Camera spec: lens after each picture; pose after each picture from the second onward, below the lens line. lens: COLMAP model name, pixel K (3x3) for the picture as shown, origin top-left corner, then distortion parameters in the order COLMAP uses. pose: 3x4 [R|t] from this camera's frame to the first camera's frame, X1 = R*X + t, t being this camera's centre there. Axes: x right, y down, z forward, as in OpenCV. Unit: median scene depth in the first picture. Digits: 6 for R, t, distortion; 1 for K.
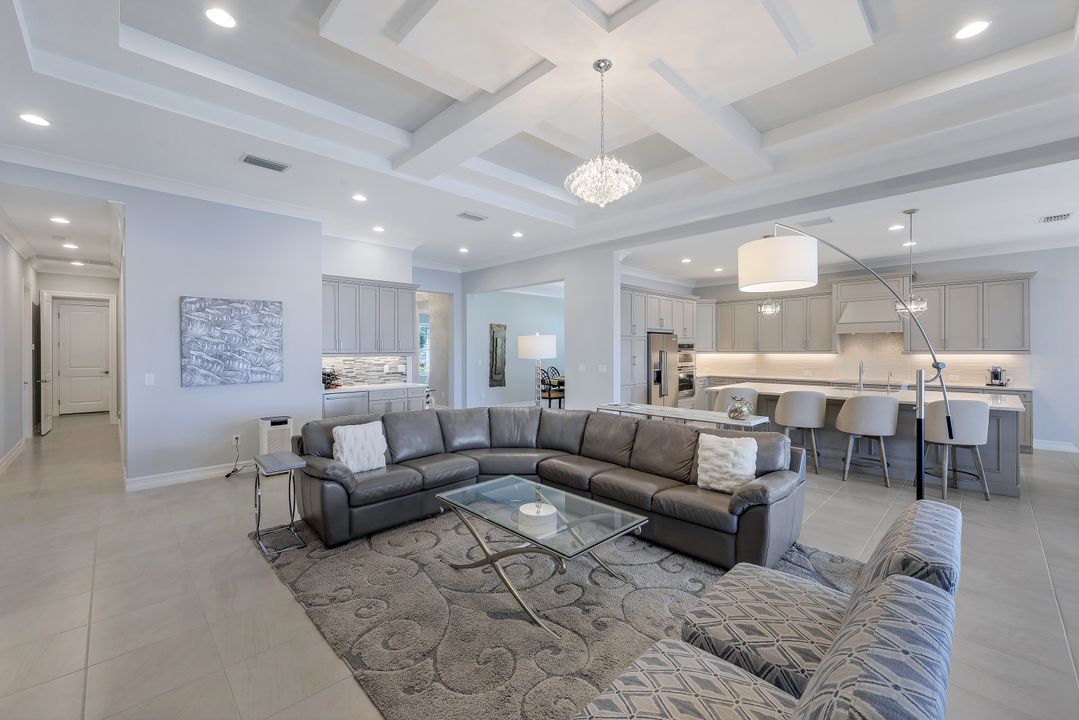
lens RADIAL K [[435.6, 0, 539.7], [0, 435.6, 353.7], [0, 0, 1]] dist [0.000980, -0.000973]
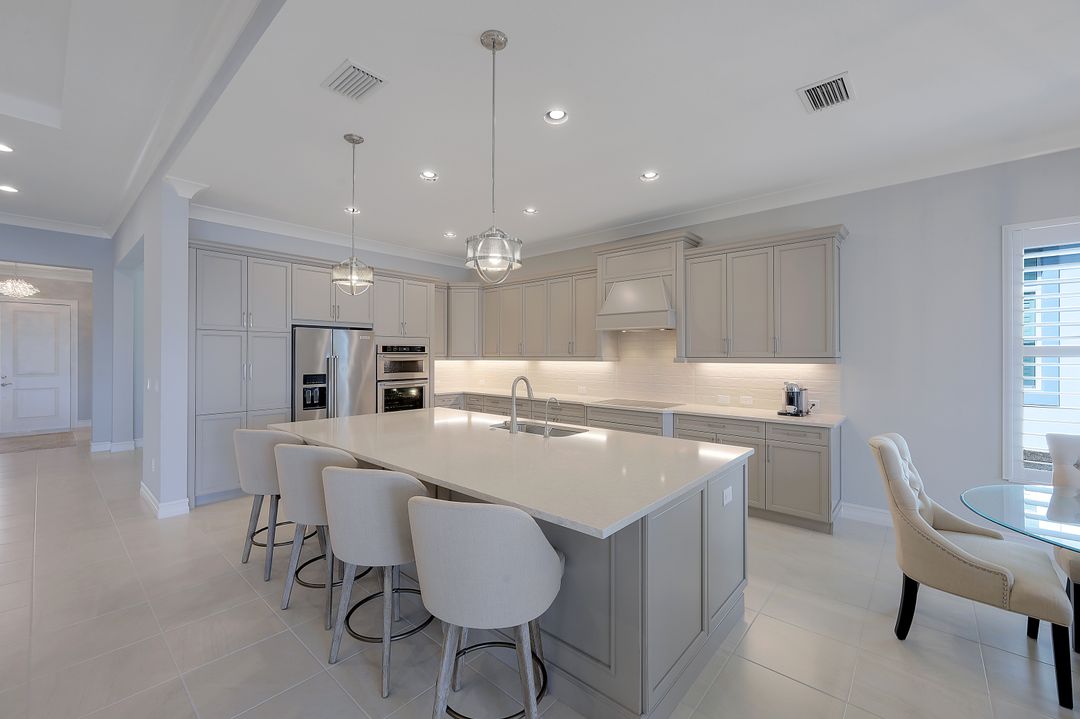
lens RADIAL K [[436.0, 0, 534.8], [0, 436.0, 358.8], [0, 0, 1]] dist [0.000980, -0.000973]
pose [[0.996925, 0.004489, 0.078232, 0.639908], [-0.004428, 0.999990, -0.000959, -0.002852], [-0.078235, 0.000610, 0.996935, 0.421795]]
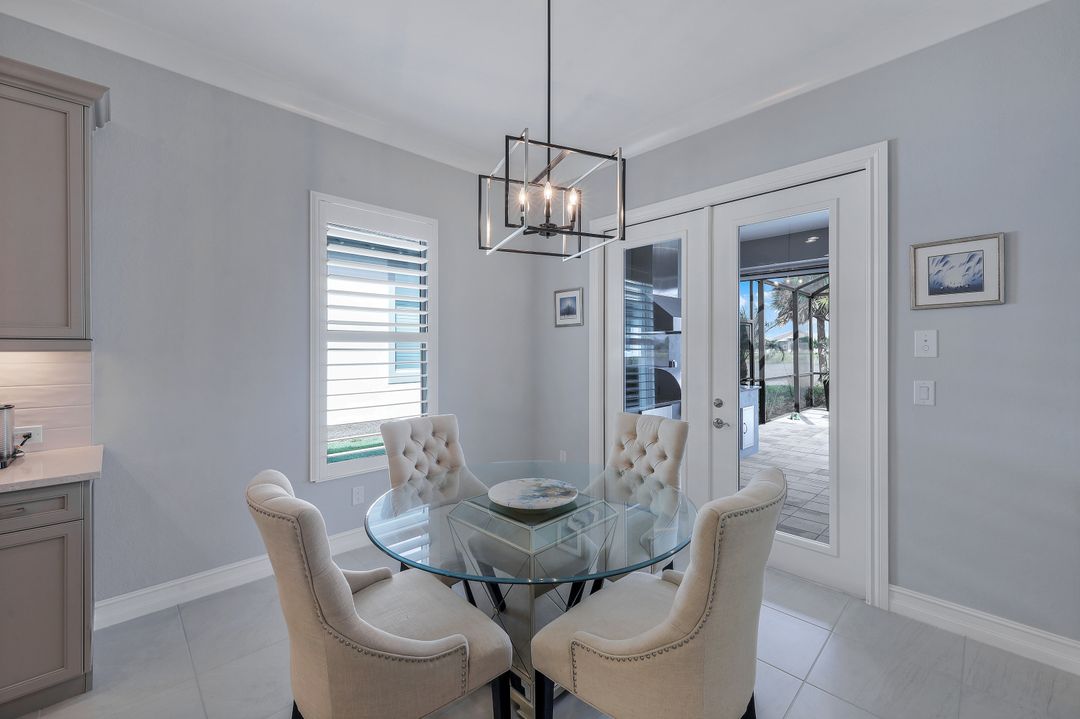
lens RADIAL K [[436.0, 0, 531.2], [0, 436.0, 349.3], [0, 0, 1]] dist [0.000980, -0.000973]
pose [[-0.020962, 0.002735, 0.999777, 0.769169], [-0.003918, 0.999988, -0.002818, -0.000408], [-0.999773, -0.003976, -0.020951, 0.658162]]
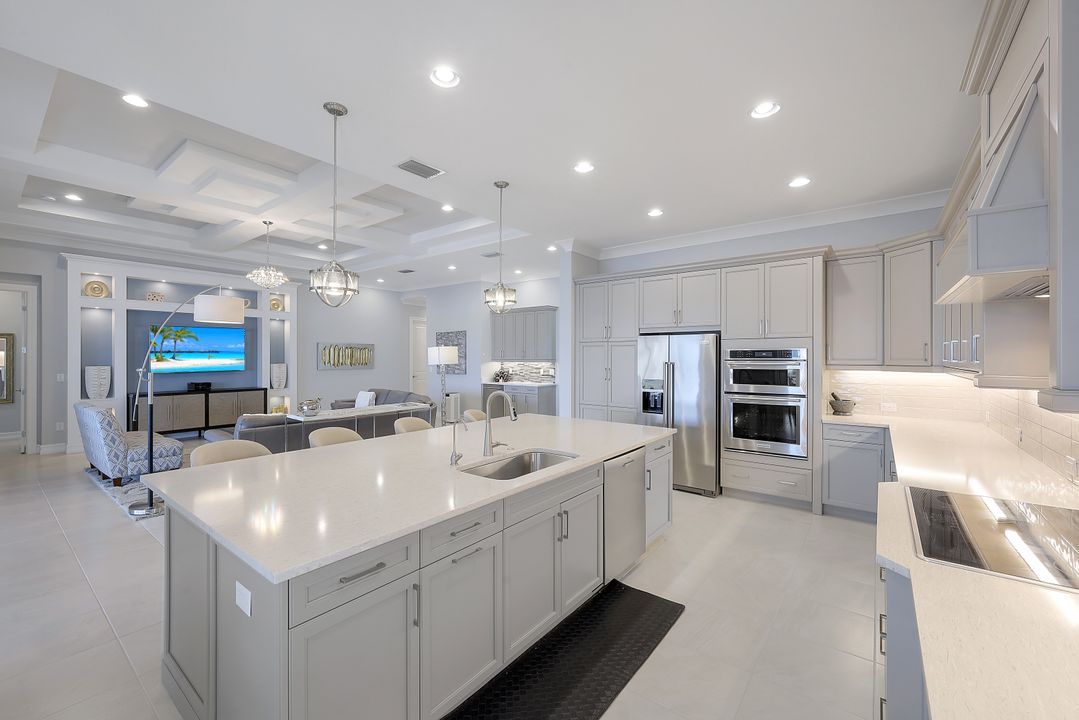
lens RADIAL K [[435.6, 0, 537.6], [0, 435.6, 356.8], [0, 0, 1]] dist [0.000980, -0.000973]
pose [[0.149447, 0.005134, -0.988756, 1.059571], [-0.009874, 0.999944, 0.003699, -0.016890], [0.988720, 0.009210, 0.149490, 0.872687]]
